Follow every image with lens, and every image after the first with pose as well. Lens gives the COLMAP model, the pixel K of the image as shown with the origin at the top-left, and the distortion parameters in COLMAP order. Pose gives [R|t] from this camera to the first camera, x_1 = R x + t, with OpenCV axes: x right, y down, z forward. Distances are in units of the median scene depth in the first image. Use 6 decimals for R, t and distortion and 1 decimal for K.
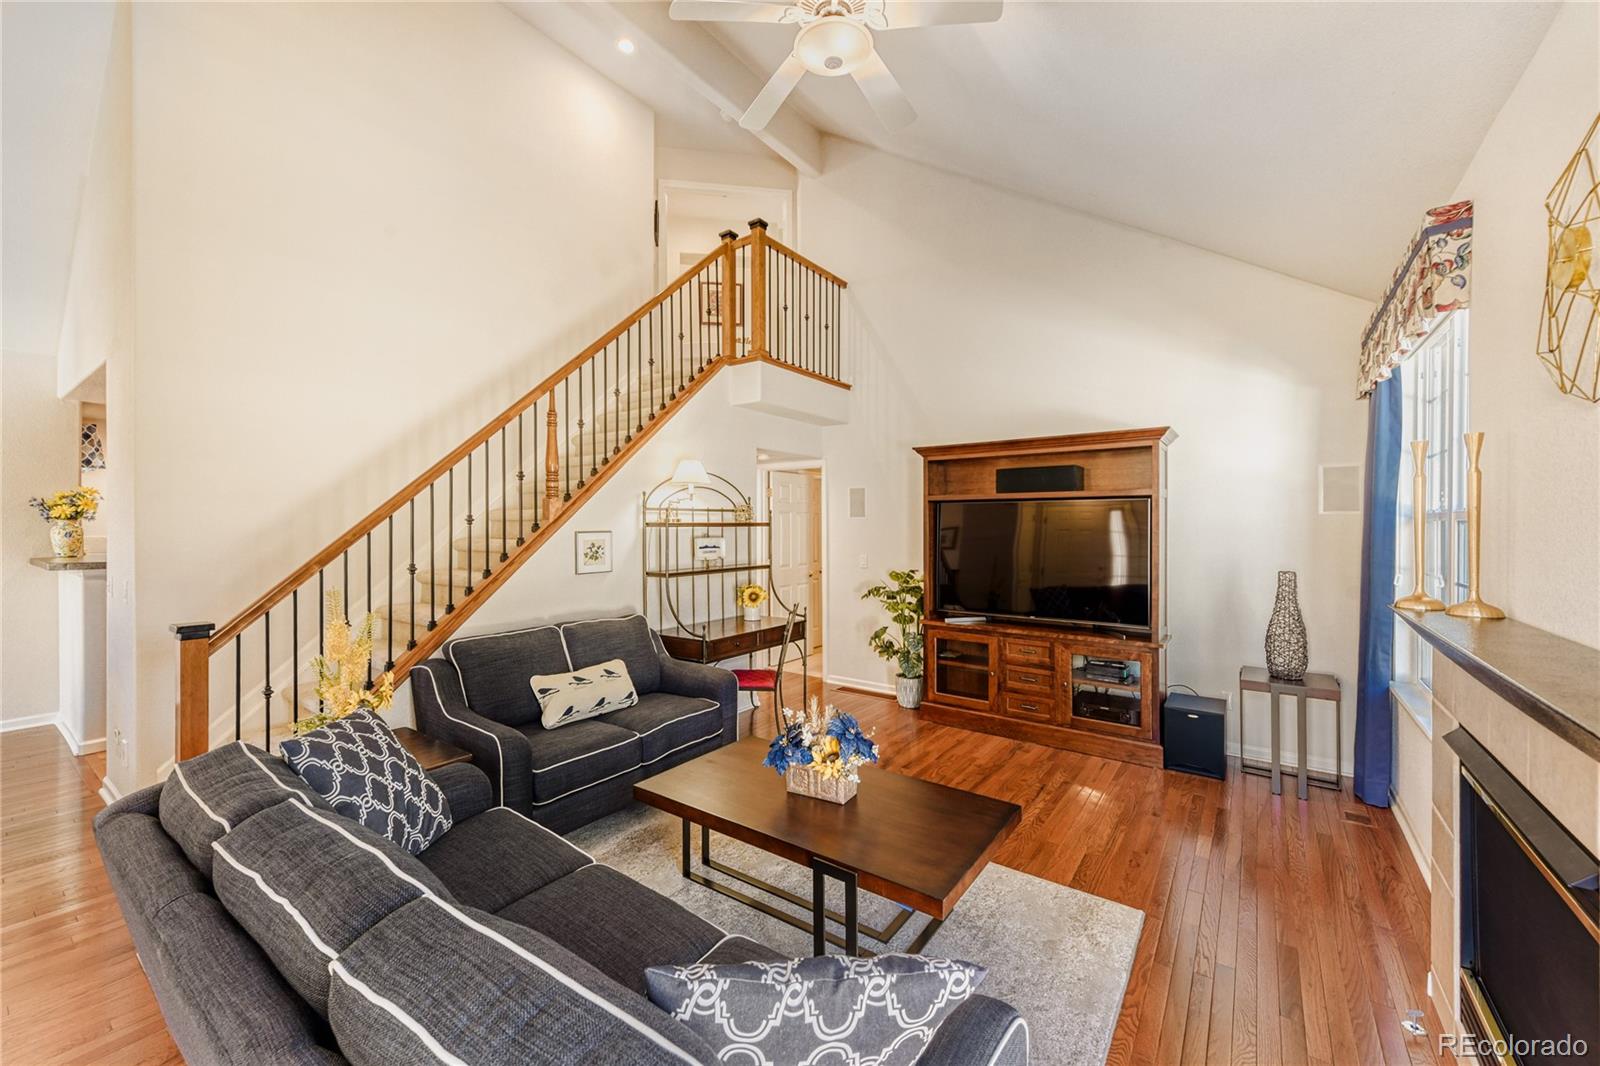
lens RADIAL K [[643.9, 0, 800.0], [0, 643.9, 533.0], [0, 0, 1]] dist [0.015745, 0.000058]
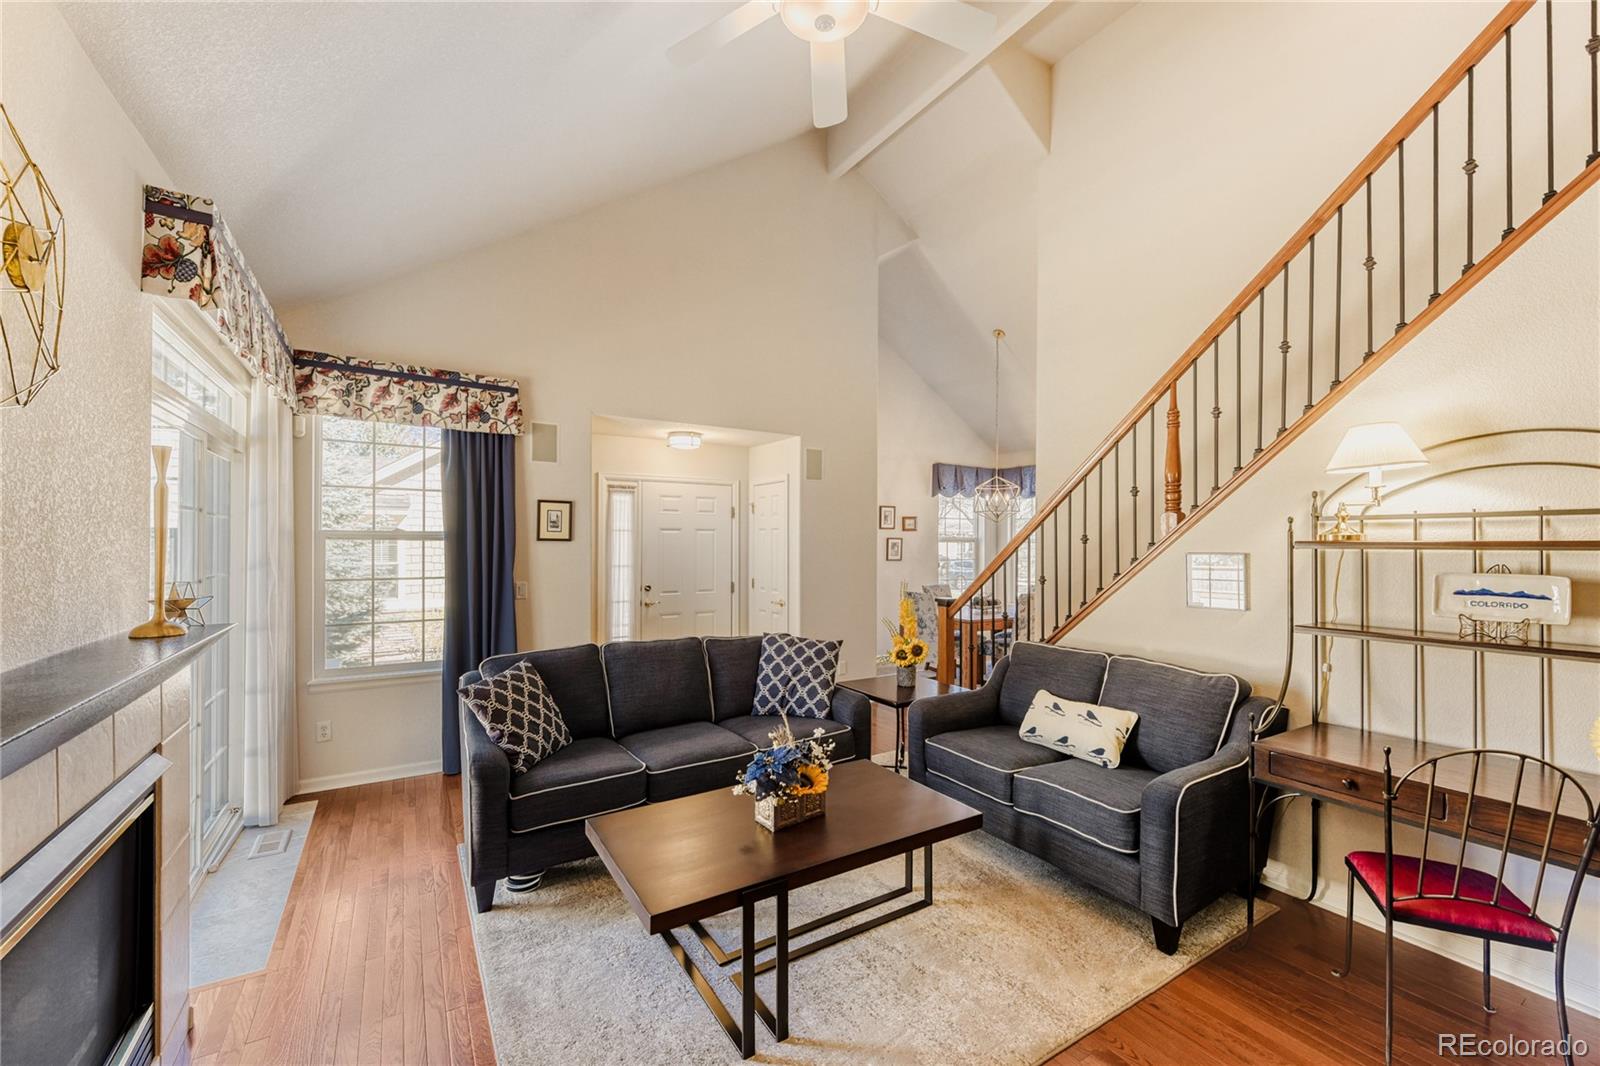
lens RADIAL K [[663.1, 0, 803.4], [0, 663.1, 539.5], [0, 0, 1]] dist [0.000829, -0.000047]
pose [[-0.371034, -0.006417, -0.928597, 0.519798], [-0.014582, 0.999893, -0.001083, -0.009889], [0.928505, 0.013139, -0.371088, 0.749509]]
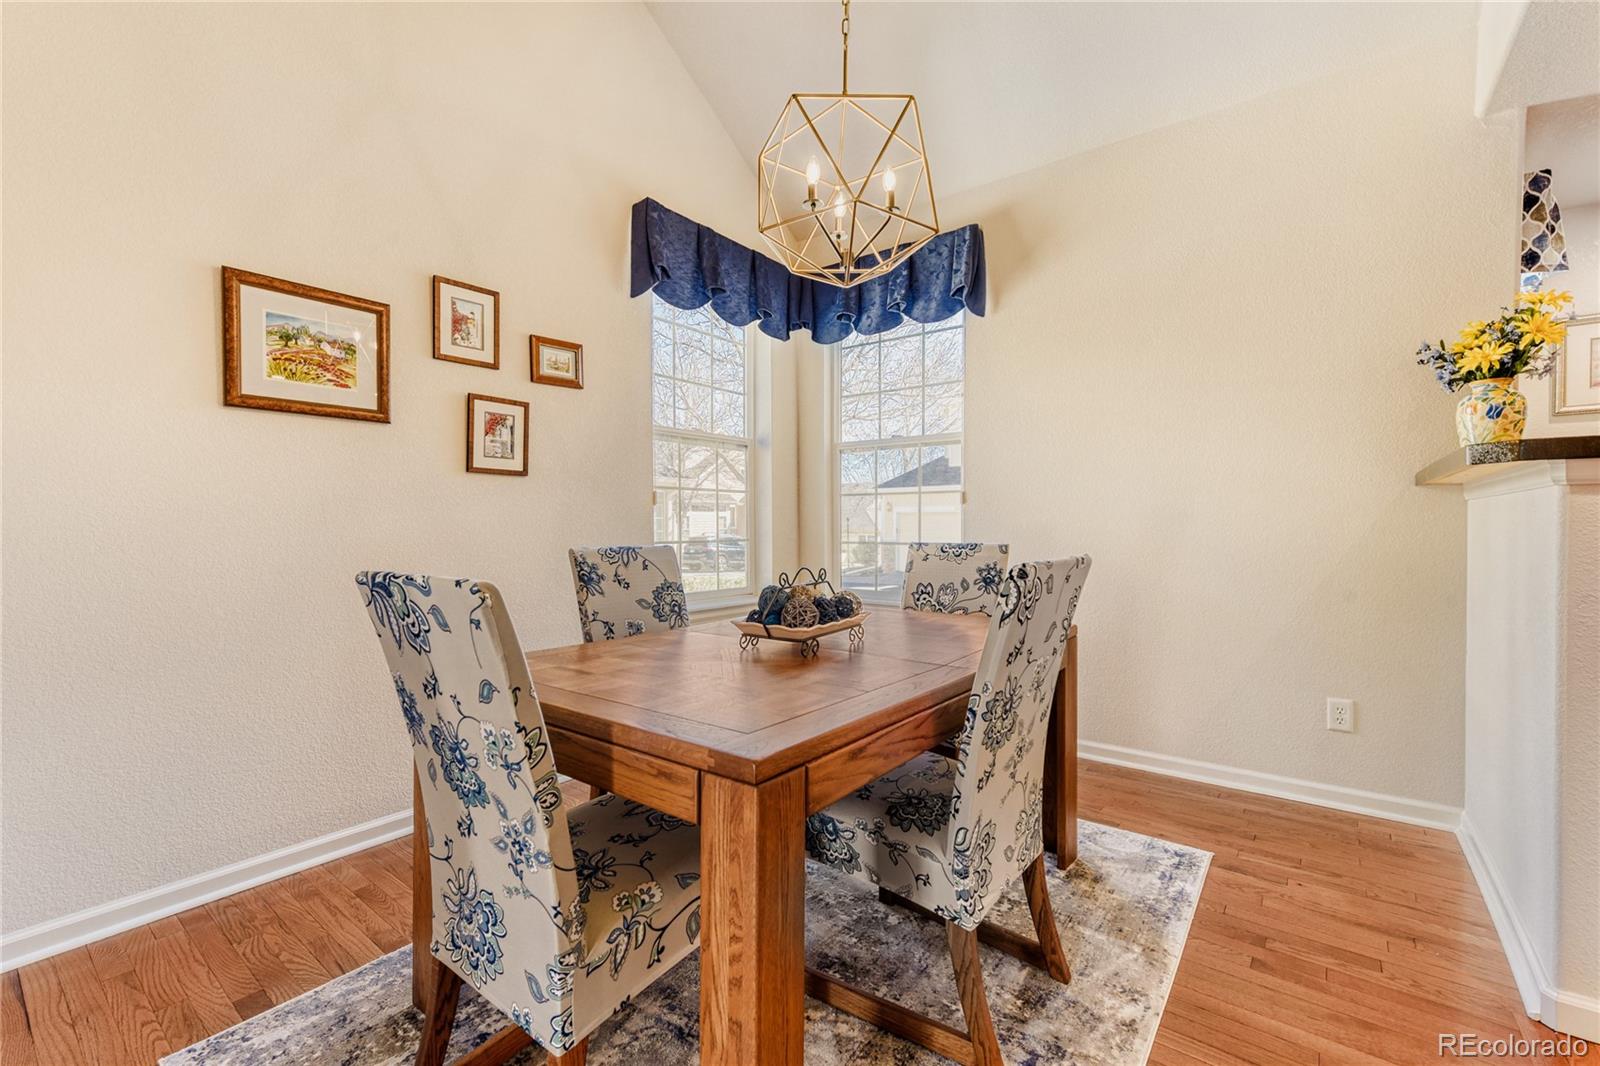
lens RADIAL K [[690.6, 0, 807.9], [0, 690.6, 528.5], [0, 0, 1]] dist [0.004062, 0.000131]
pose [[-0.006241, 0.005400, -0.999966, -0.673034], [-0.010768, 0.999927, 0.005467, 0.079126], [0.999923, 0.010801, -0.006183, 0.569140]]
